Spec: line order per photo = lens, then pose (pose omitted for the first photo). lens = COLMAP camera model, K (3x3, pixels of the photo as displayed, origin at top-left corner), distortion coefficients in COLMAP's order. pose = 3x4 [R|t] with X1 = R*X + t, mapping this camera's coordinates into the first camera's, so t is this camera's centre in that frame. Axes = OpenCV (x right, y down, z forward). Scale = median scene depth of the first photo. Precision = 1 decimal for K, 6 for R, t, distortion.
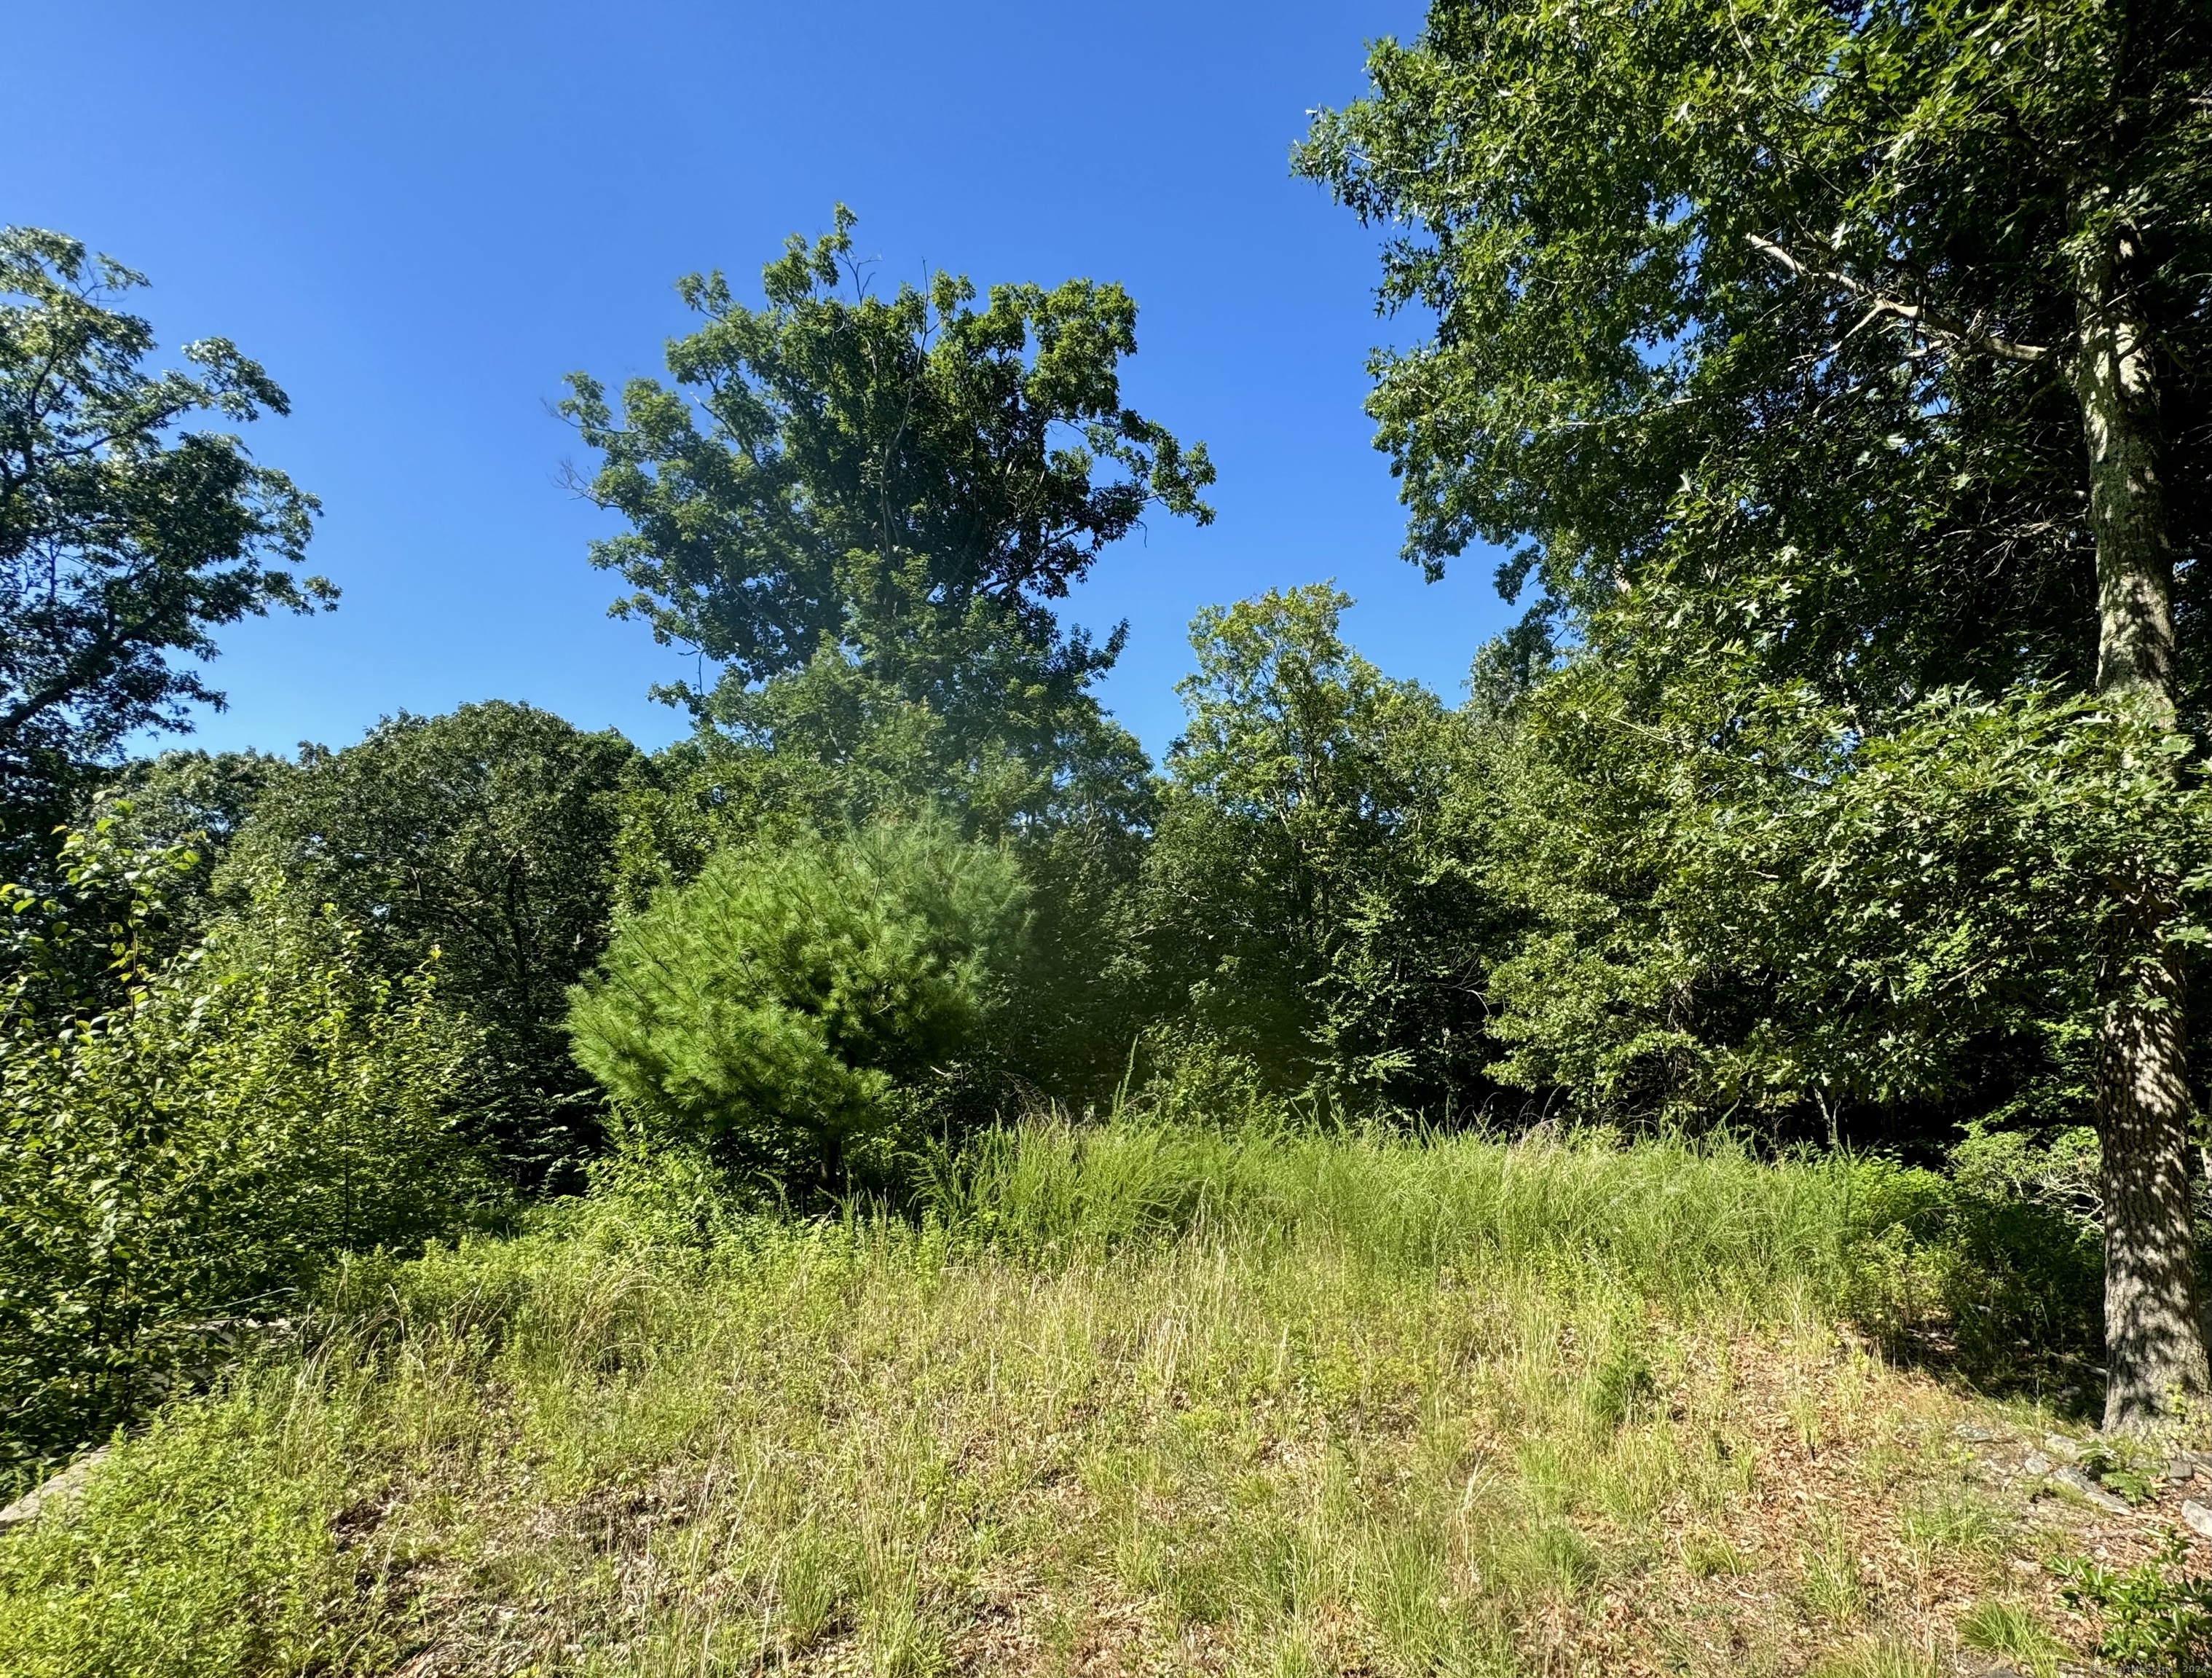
lens RADIAL K [[1025.8, 0, 1296.4], [0, 1025.8, 962.8], [0, 0, 1]] dist [-0.016470, 0.003602]
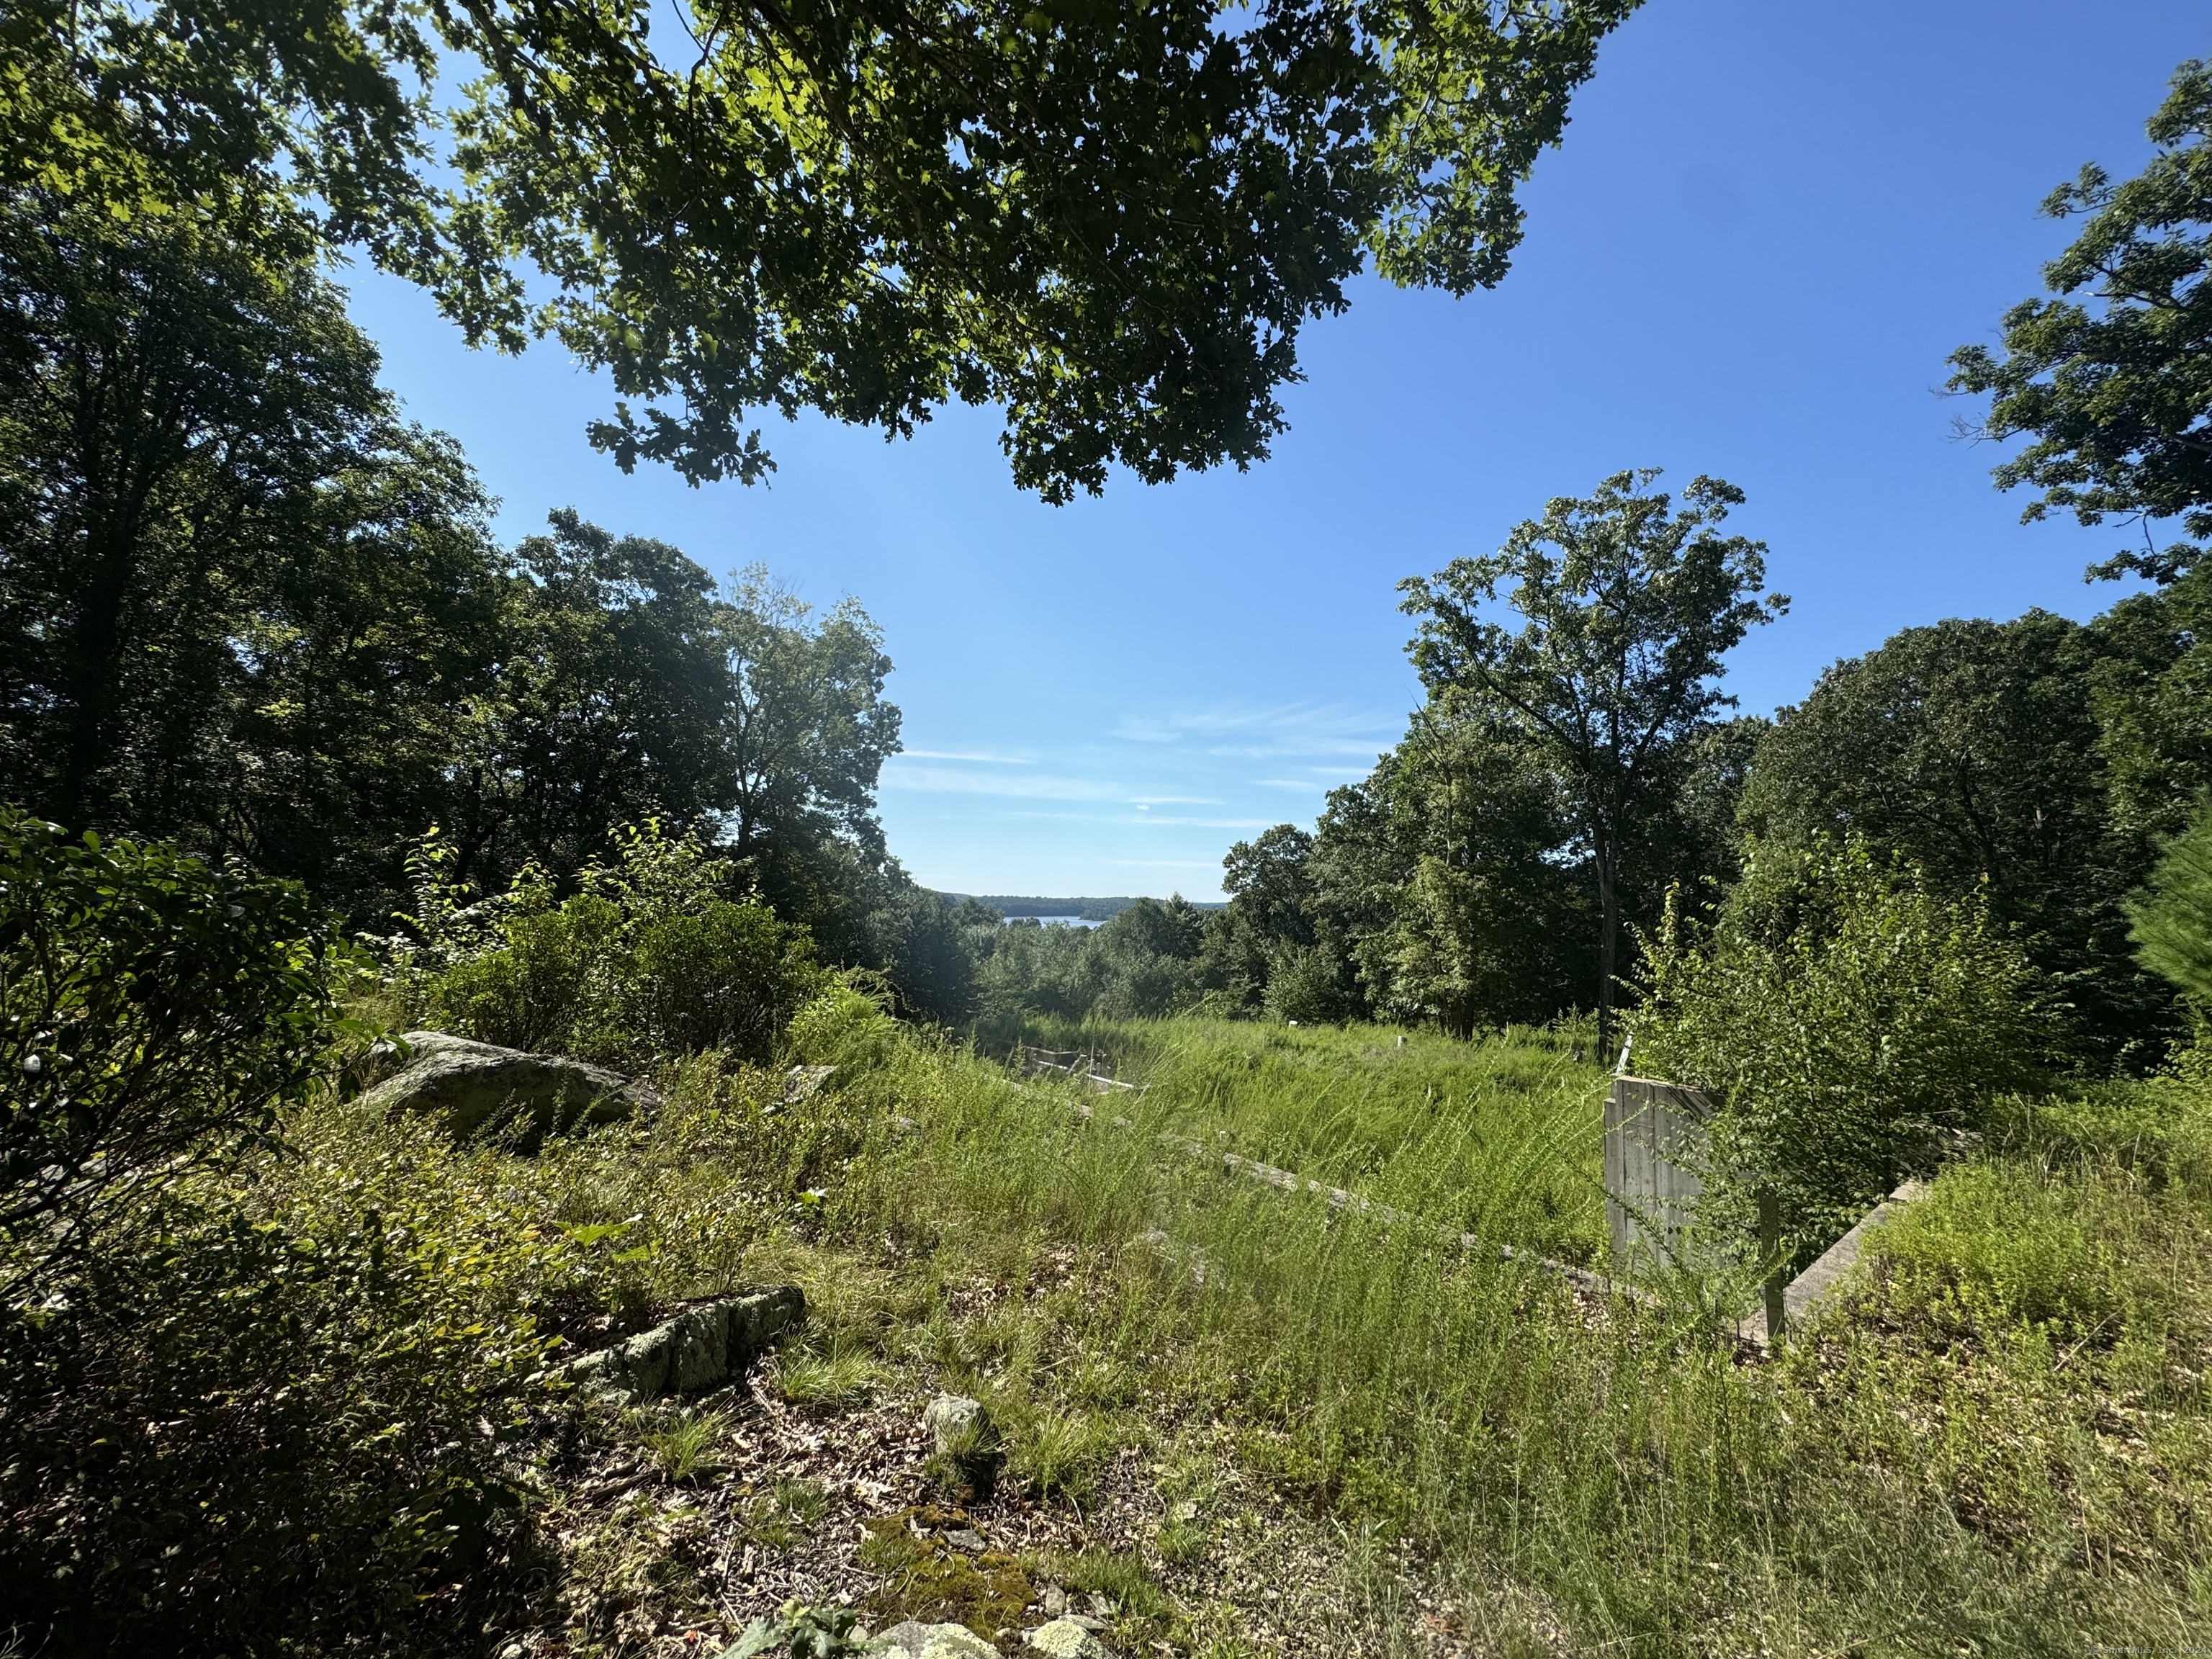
lens RADIAL K [[878.6, 0, 1107.7], [0, 878.6, 825.8], [0, 0, 1]] dist [-0.002996, -0.000003]
pose [[0.143317, -0.121040, -0.982247, 0.058431], [0.098920, 0.989275, -0.107473, -0.028028], [0.984721, -0.081761, 0.153753, -0.131697]]
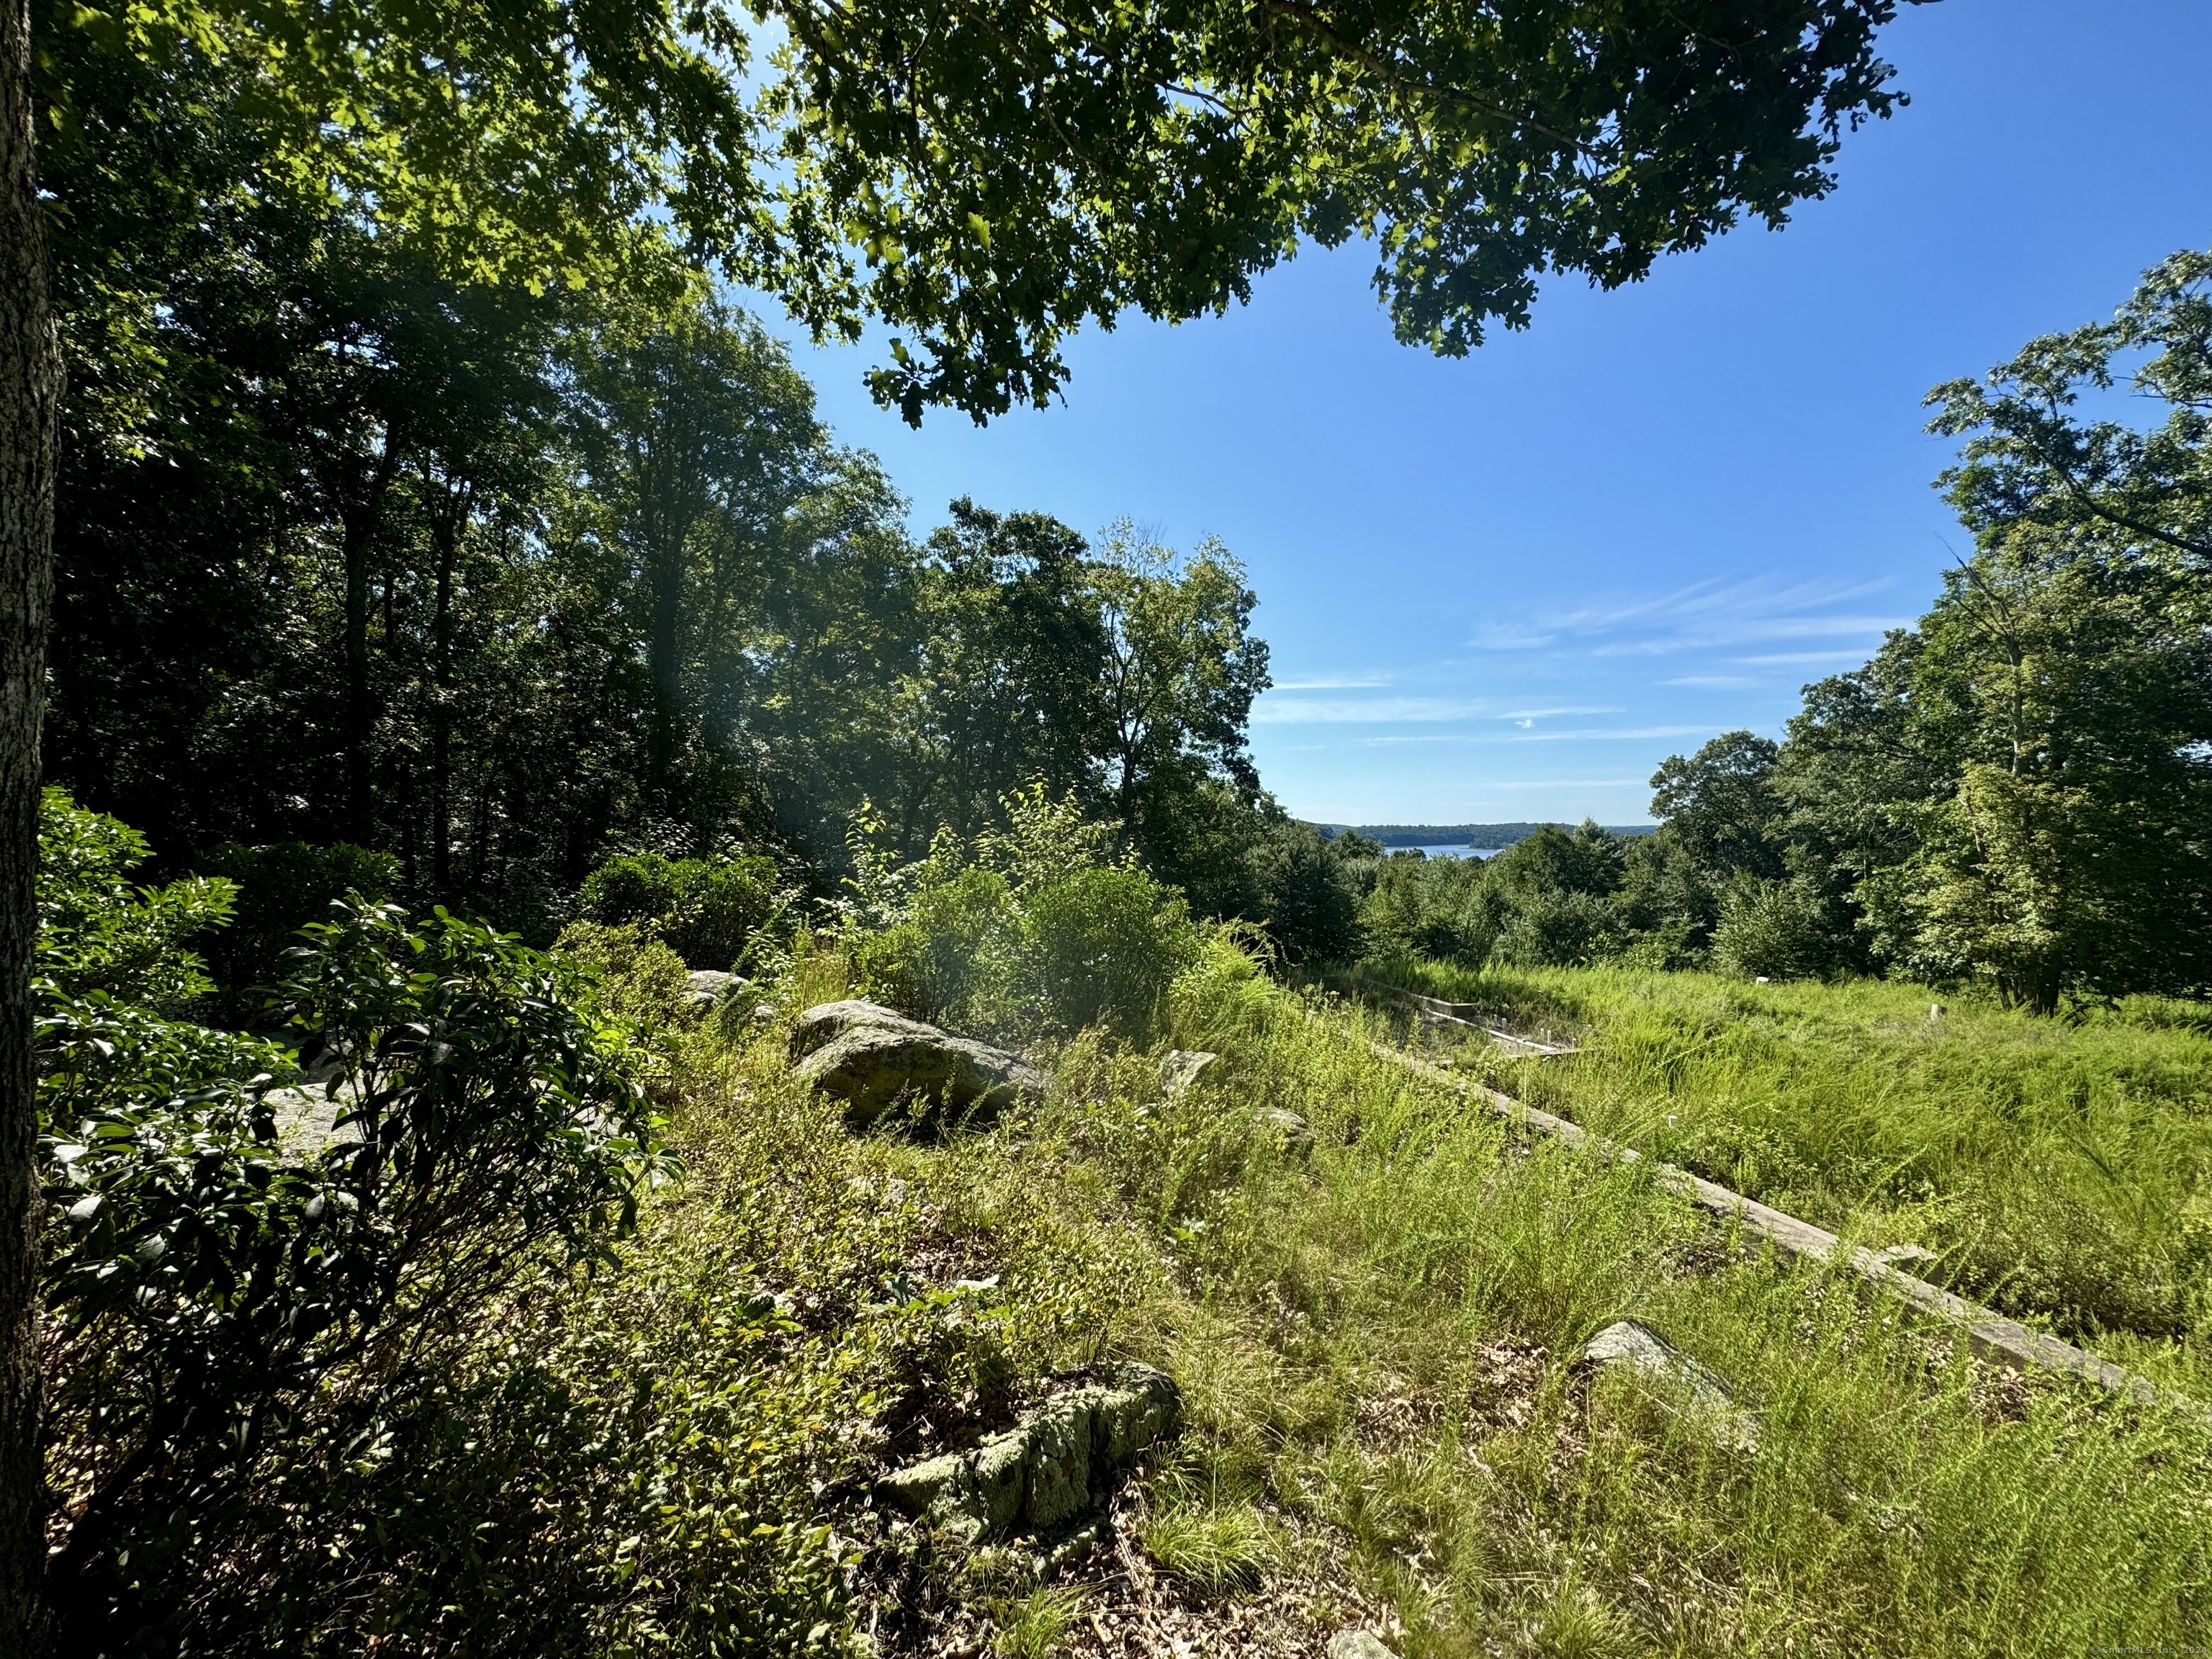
lens RADIAL K [[878.6, 0, 1109.0], [0, 878.6, 825.0], [0, 0, 1]] dist [-0.002996, -0.000003]
pose [[-0.274046, -0.043445, -0.960735, 0.019894], [0.108205, 0.991243, -0.075690, -0.042270], [0.955610, -0.124699, -0.266945, -0.131992]]
